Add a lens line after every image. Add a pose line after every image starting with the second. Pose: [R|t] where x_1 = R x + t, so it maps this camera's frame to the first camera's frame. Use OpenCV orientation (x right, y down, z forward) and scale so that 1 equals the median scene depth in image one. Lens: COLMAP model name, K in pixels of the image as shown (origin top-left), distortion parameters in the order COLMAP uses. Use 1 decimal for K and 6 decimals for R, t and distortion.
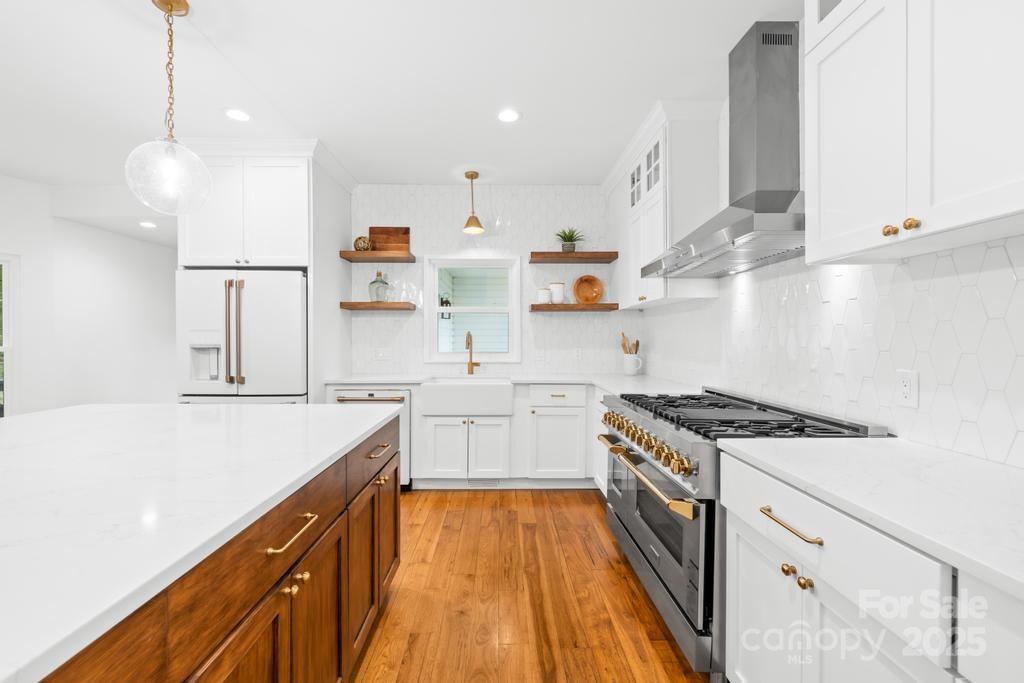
lens RADIAL K [[433.9, 0, 505.7], [0, 433.9, 339.9], [0, 0, 1]] dist [-0.001743, -0.000168]
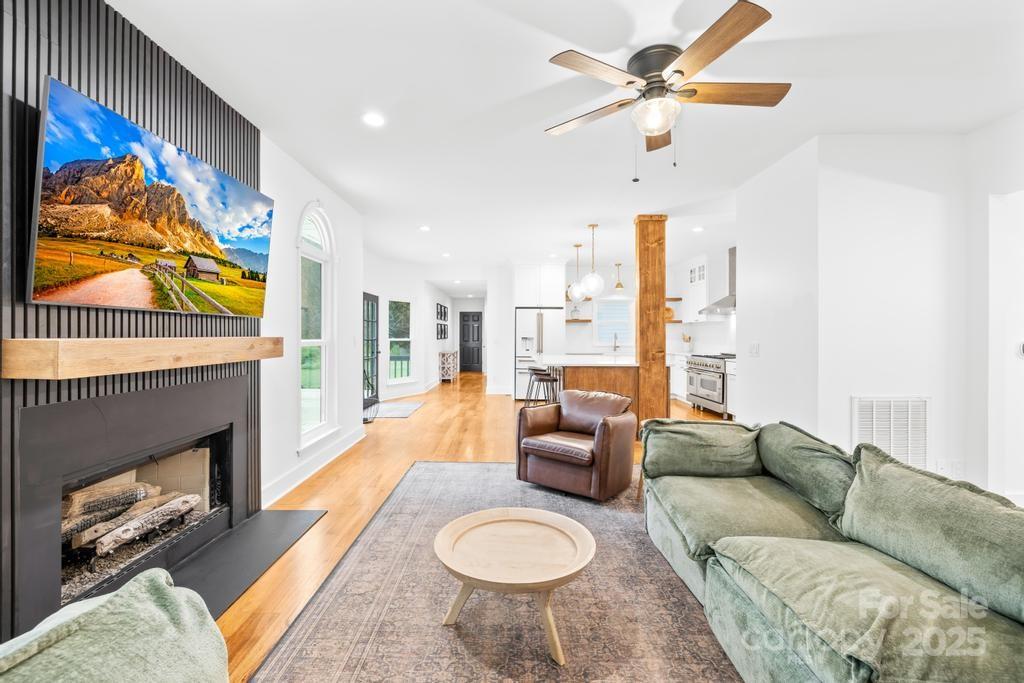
lens RADIAL K [[434.8, 0, 505.3], [0, 434.8, 334.0], [0, 0, 1]] dist [0.001612, 0.000172]
pose [[0.999890, 0.002216, -0.014674, -0.727377], [-0.002310, 0.999977, -0.006430, 0.005961], [0.014660, 0.006463, 0.999872, -1.494399]]
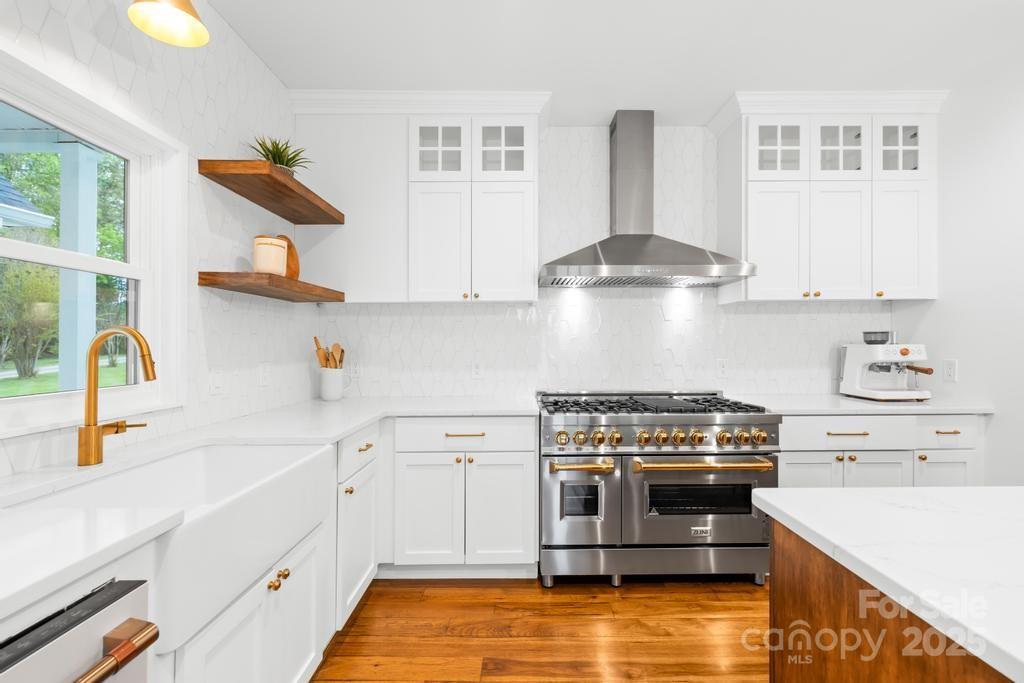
lens RADIAL K [[436.0, 0, 516.9], [0, 436.0, 337.2], [0, 0, 1]] dist [-0.000094, -0.000136]
pose [[0.006627, 0.016250, 0.999846, -0.460044], [0.010259, 0.999814, -0.016317, -0.002551], [-0.999925, 0.010366, 0.006459, 0.823558]]
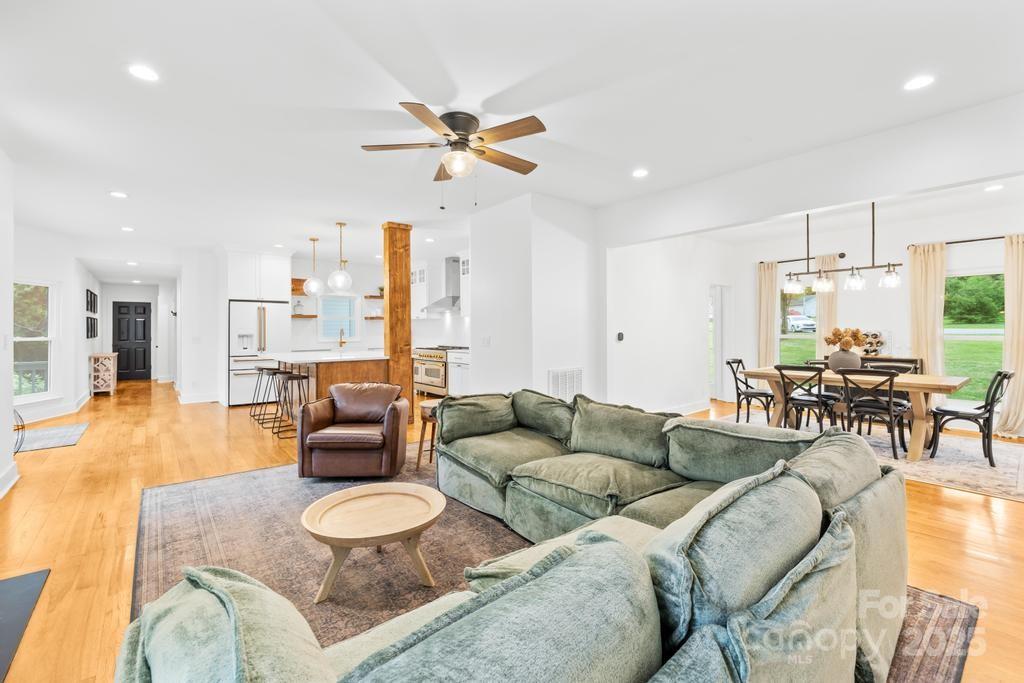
lens RADIAL K [[437.7, 0, 507.6], [0, 437.7, 325.3], [0, 0, 1]] dist [0.002230, 0.000296]
pose [[0.780206, 0.003754, 0.625511, -0.982000], [0.007175, 0.999862, -0.014950, 0.007100], [-0.625481, 0.016152, 0.780072, -1.569520]]
